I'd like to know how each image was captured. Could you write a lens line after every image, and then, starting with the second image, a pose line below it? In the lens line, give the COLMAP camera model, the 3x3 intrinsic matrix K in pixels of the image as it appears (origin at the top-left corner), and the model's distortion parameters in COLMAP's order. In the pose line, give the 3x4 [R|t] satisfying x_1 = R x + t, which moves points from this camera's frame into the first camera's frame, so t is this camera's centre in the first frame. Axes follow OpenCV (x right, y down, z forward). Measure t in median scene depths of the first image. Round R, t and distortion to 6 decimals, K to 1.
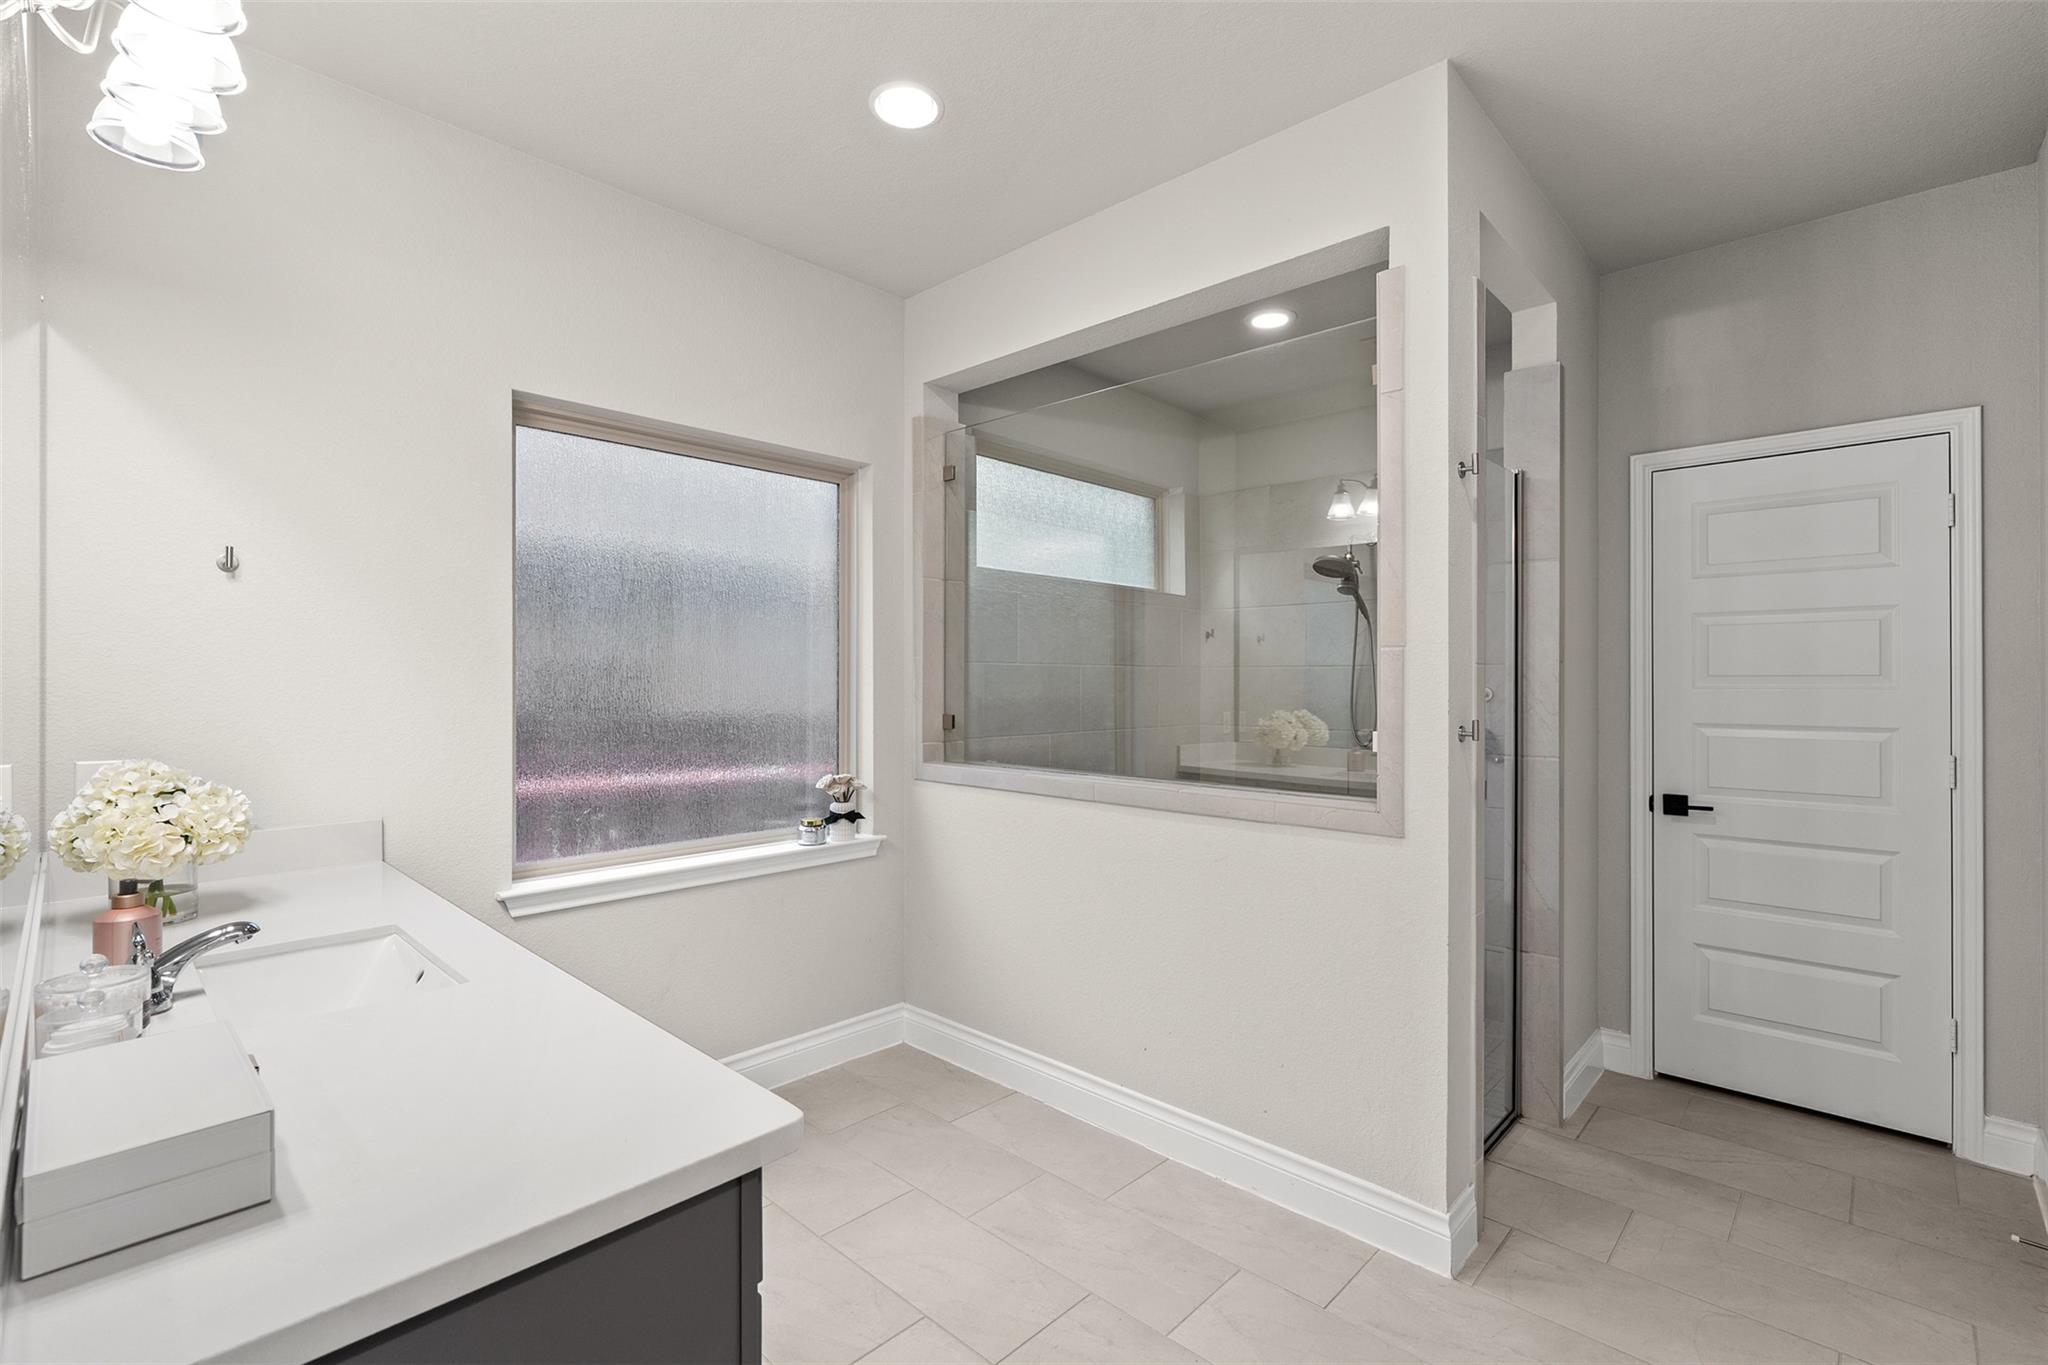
lens RADIAL K [[918.5, 0, 1026.4], [0, 918.5, 682.9], [0, 0, 1]] dist [-0.006606, 0.002049]
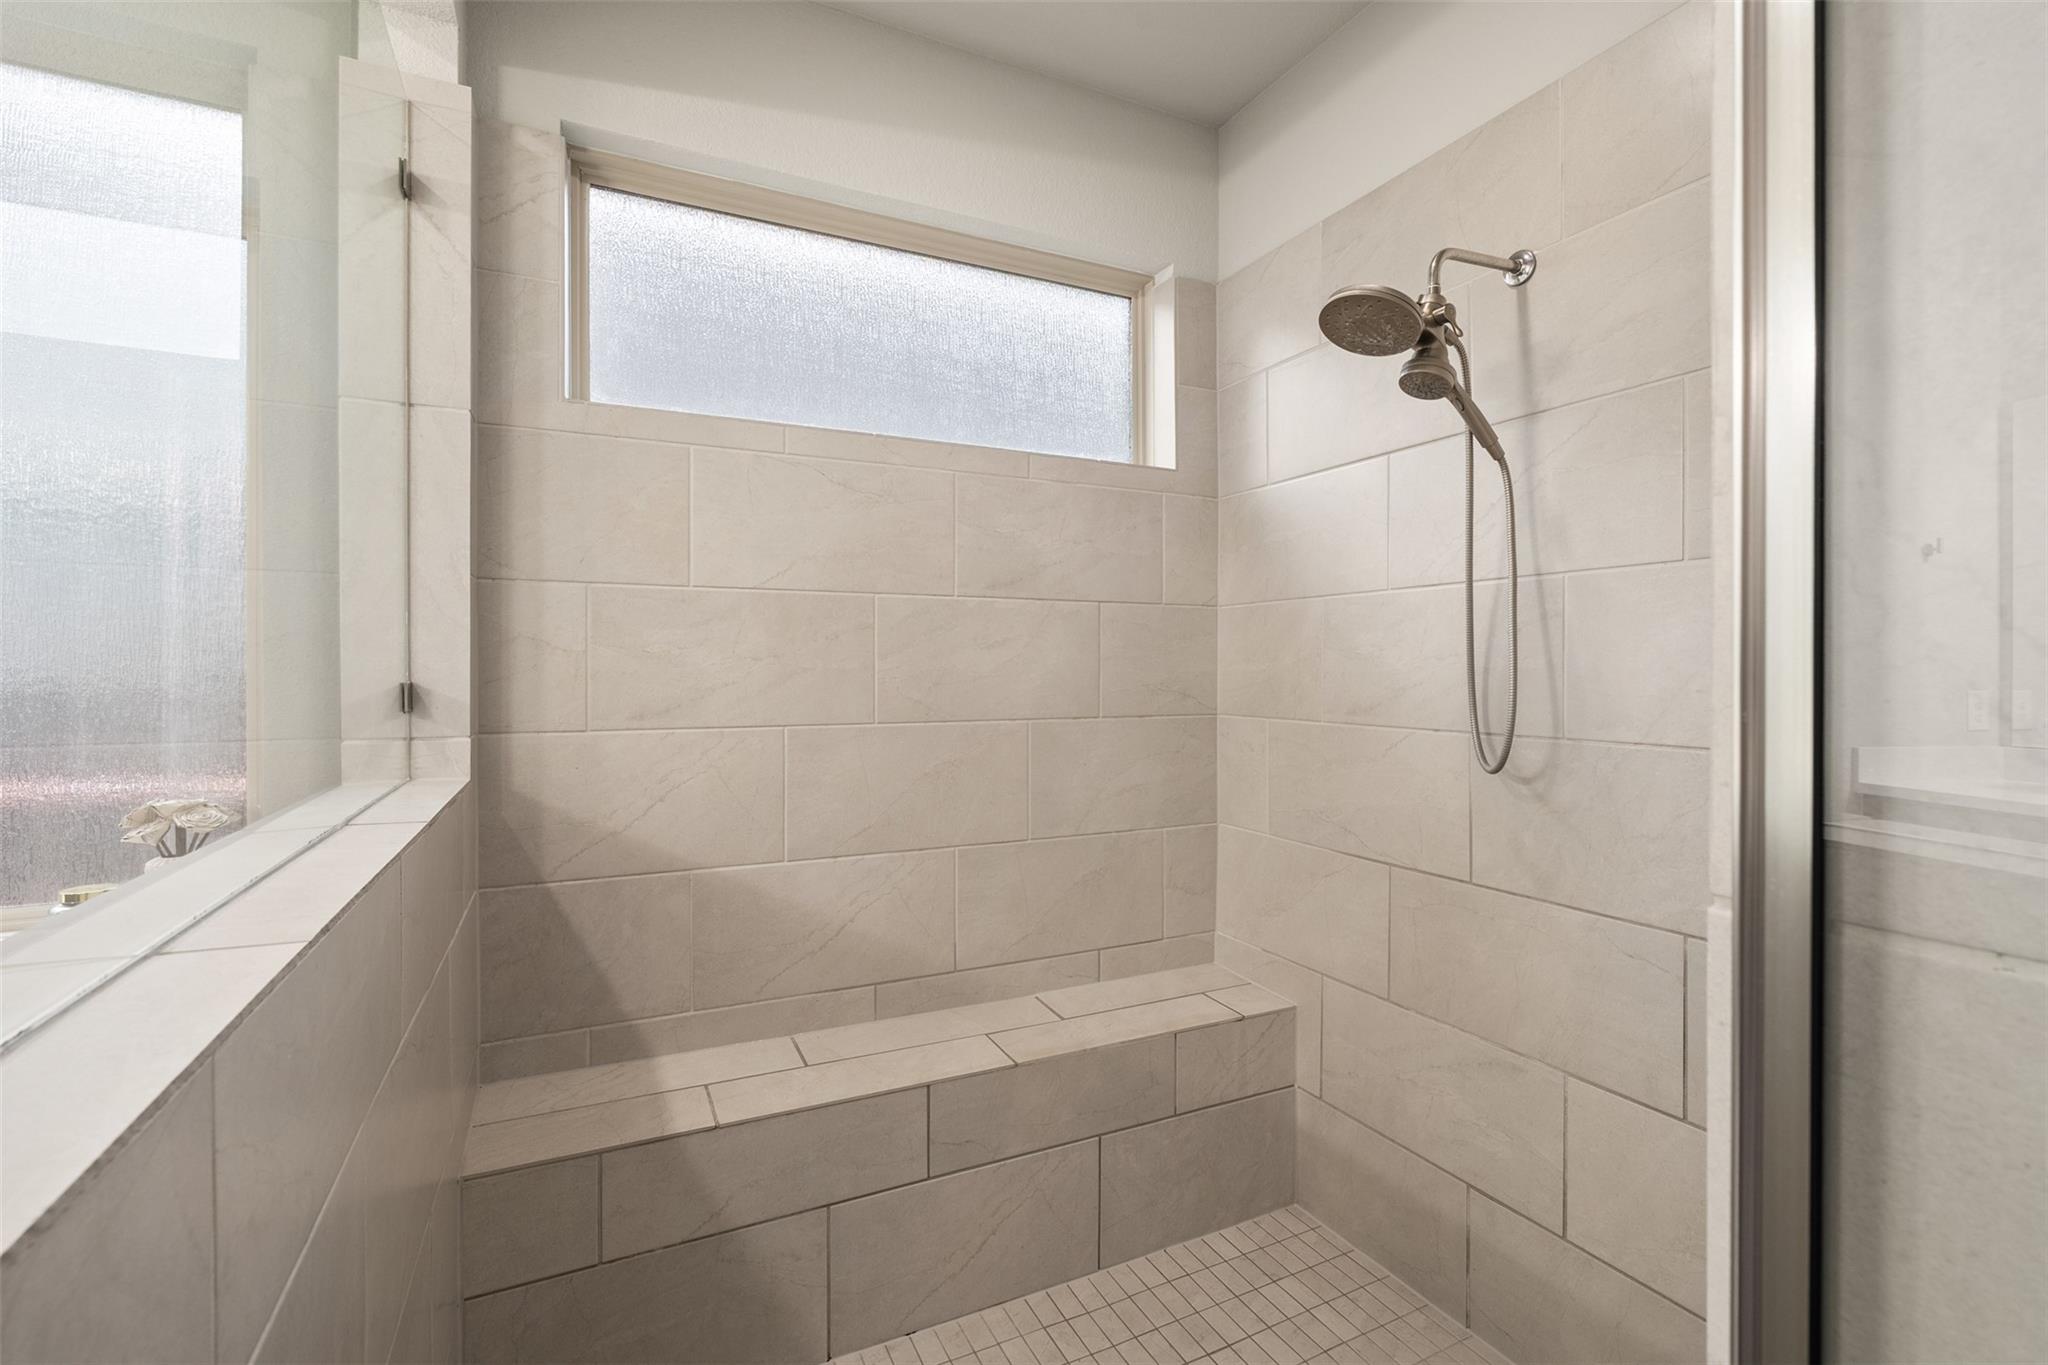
lens RADIAL K [[918.5, 0, 1026.7], [0, 918.5, 663.3], [0, 0, 1]] dist [-0.006606, 0.002049]
pose [[0.935237, -0.000745, -0.354020, 0.322103], [0.000470, 1.000000, -0.000864, 0.020208], [0.354021, 0.000642, 0.935237, 0.551790]]
